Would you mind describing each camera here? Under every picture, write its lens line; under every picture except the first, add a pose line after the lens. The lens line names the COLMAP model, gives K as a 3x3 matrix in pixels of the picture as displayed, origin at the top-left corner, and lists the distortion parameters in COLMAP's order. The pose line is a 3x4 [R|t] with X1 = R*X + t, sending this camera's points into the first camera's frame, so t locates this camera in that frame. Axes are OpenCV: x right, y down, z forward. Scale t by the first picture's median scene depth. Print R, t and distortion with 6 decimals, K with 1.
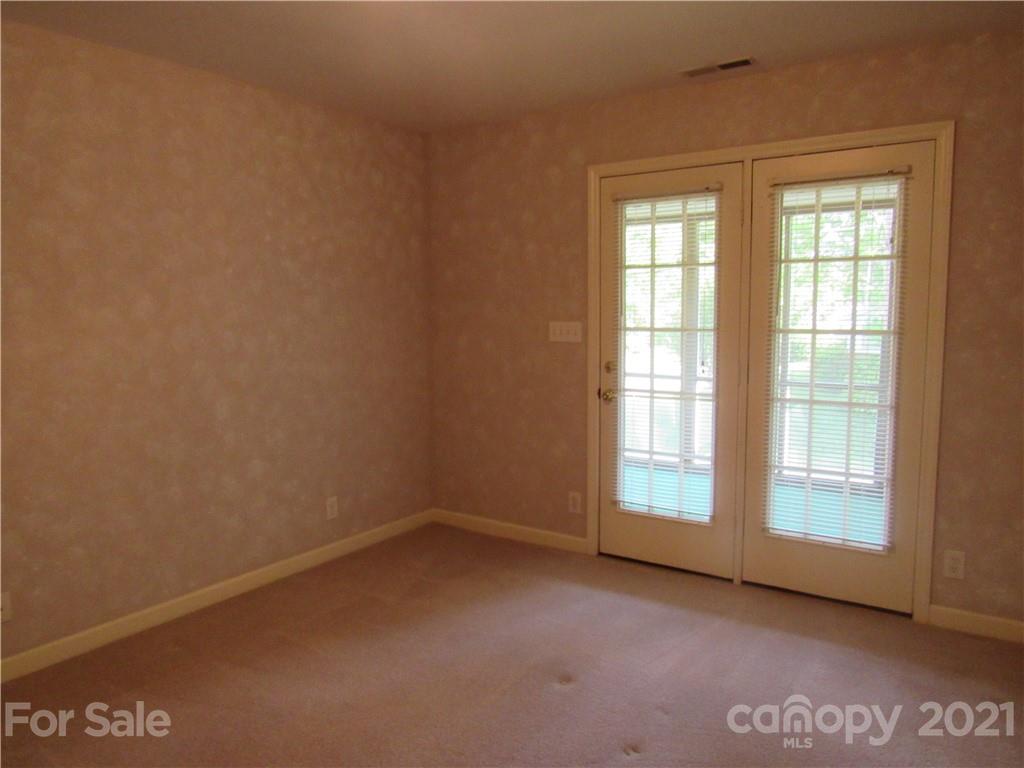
lens RADIAL K [[728.1, 0, 512.0], [0, 728.1, 384.0], [0, 0, 1]] dist [-0.026826, -0.002691]
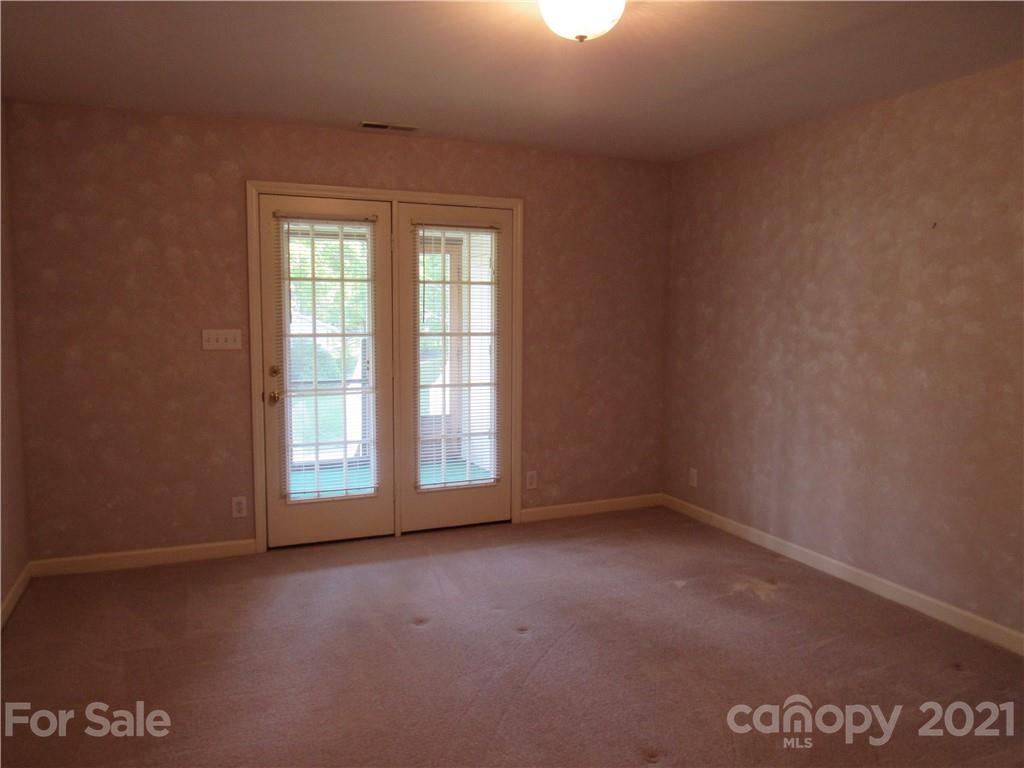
lens RADIAL K [[706.5, 0, 512.0], [0, 706.5, 384.0], [0, 0, 1]] dist [-0.042613, -0.001317]
pose [[0.536901, -0.067241, 0.840961, -0.555211], [0.080786, 0.996336, 0.028088, -0.005139], [-0.839768, 0.052858, 0.540366, 0.149735]]
